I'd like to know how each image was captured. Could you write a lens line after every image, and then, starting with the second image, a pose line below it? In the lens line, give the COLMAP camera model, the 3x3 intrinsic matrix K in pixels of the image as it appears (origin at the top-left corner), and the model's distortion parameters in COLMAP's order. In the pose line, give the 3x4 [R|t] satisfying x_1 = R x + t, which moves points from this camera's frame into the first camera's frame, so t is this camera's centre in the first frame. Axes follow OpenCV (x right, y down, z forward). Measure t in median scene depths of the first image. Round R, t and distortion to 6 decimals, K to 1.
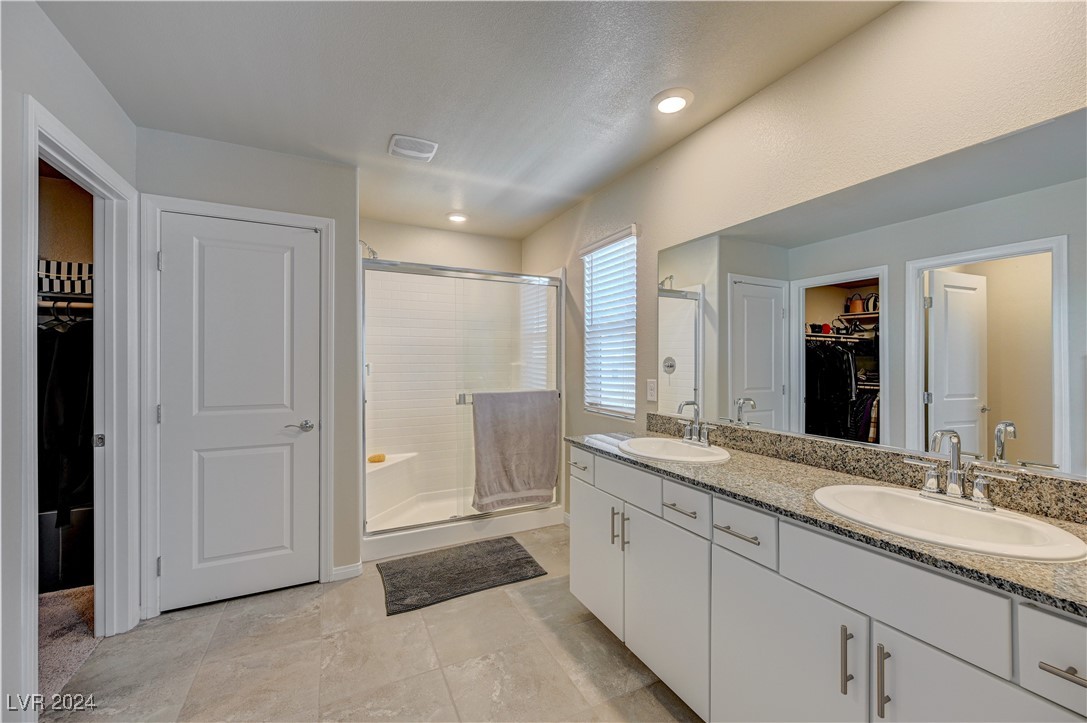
lens RADIAL K [[427.9, 0, 547.7], [0, 427.9, 361.8], [0, 0, 1]] dist [-0.007967, 0.000559]
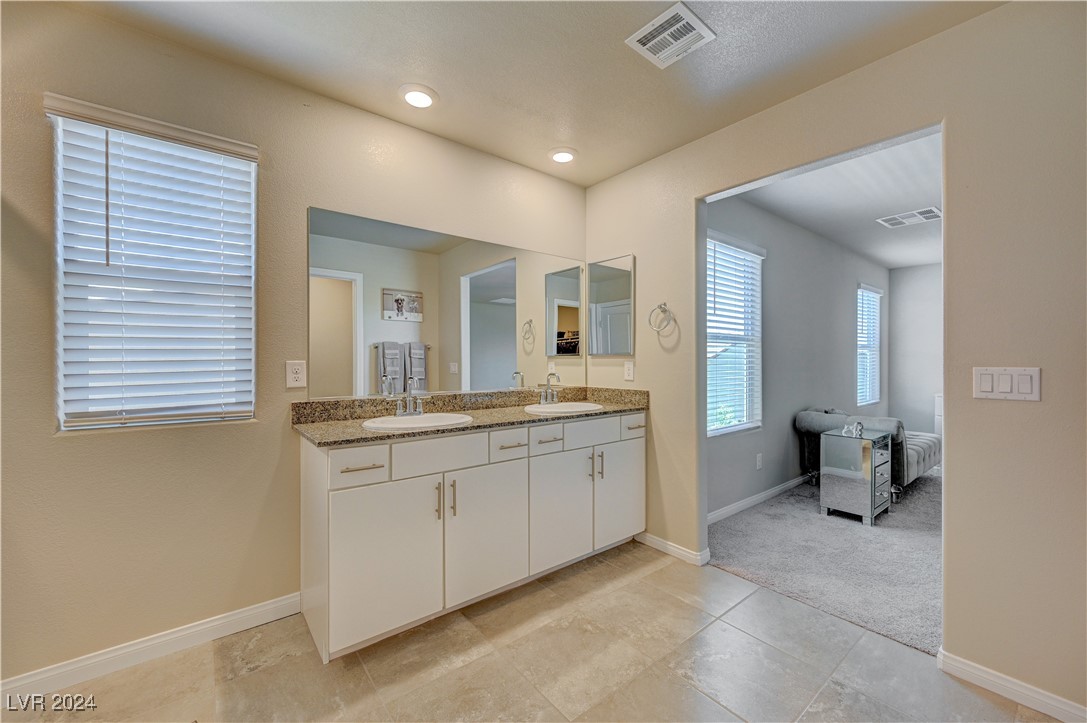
lens RADIAL K [[427.9, 0, 546.3], [0, 427.9, 362.4], [0, 0, 1]] dist [-0.007967, 0.000559]
pose [[-0.206983, -0.007142, 0.978319, -0.659917], [-0.002774, 0.999974, 0.006713, 0.039128], [-0.978341, -0.001324, -0.206997, 0.727225]]
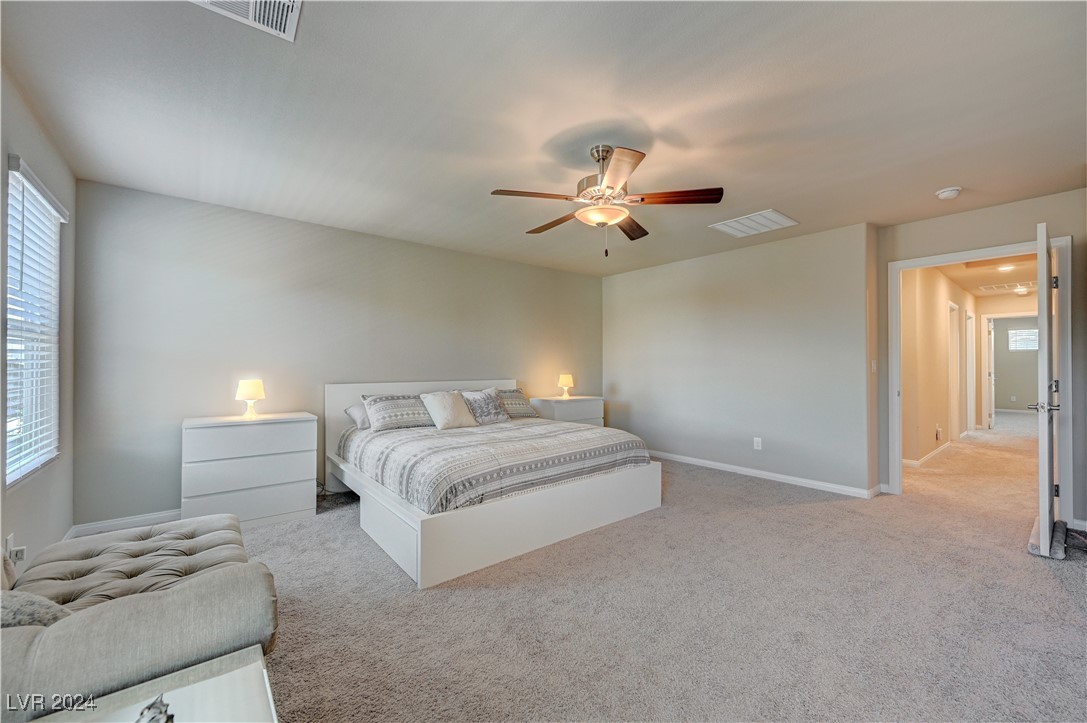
lens RADIAL K [[427.9, 0, 554.4], [0, 427.9, 365.6], [0, 0, 1]] dist [-0.007967, 0.000559]
pose [[-0.972207, -0.002728, -0.234107, 0.298072], [-0.003546, 0.999989, 0.003071, 0.036448], [0.234096, 0.003816, -0.972206, -0.242833]]
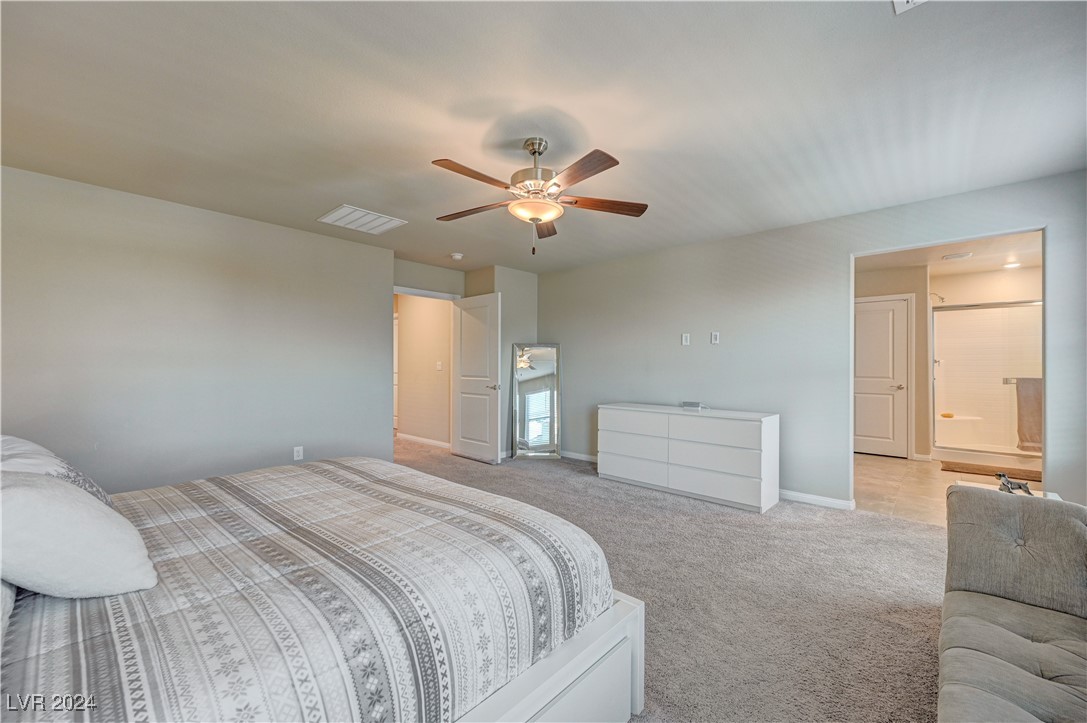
lens RADIAL K [[427.9, 0, 531.9], [0, 427.9, 360.3], [0, 0, 1]] dist [-0.007967, 0.000559]
pose [[0.341029, -0.006753, -0.940029, 0.879355], [-0.002681, 0.999963, -0.008157, 0.030257], [0.940049, 0.005302, 0.340998, -1.588717]]
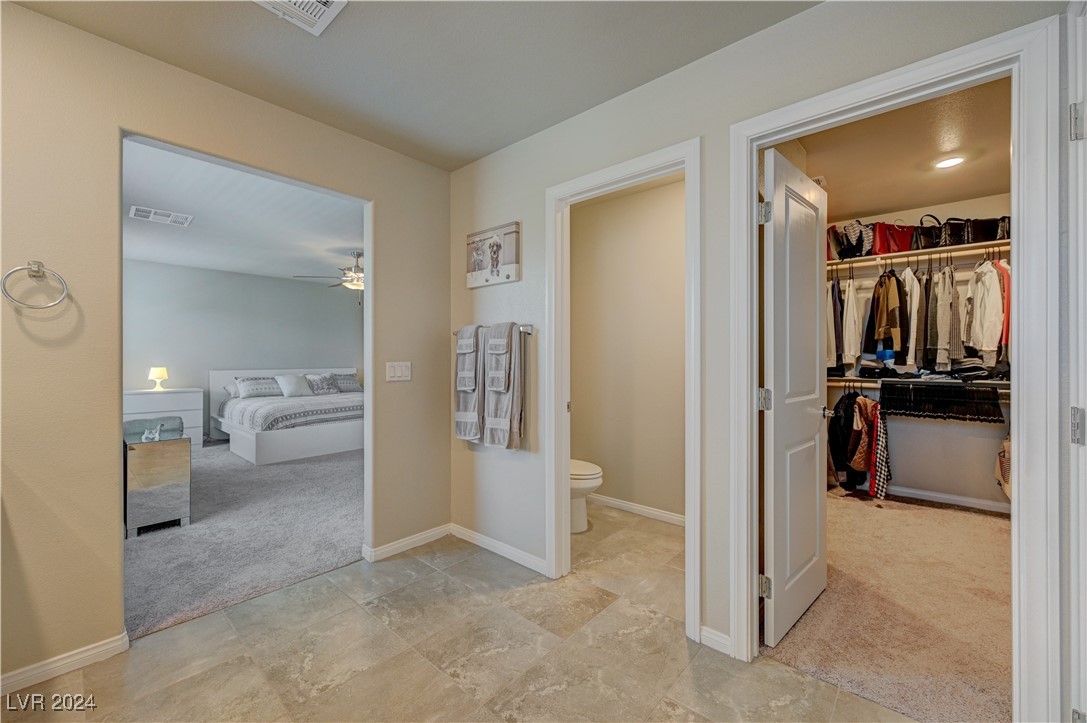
lens RADIAL K [[427.9, 0, 550.1], [0, 427.9, 355.6], [0, 0, 1]] dist [-0.007967, 0.000559]
pose [[-0.923594, -0.002732, -0.383361, -0.132135], [-0.000734, 0.999985, -0.005358, 0.037533], [0.383370, -0.004667, -0.923583, 1.090162]]
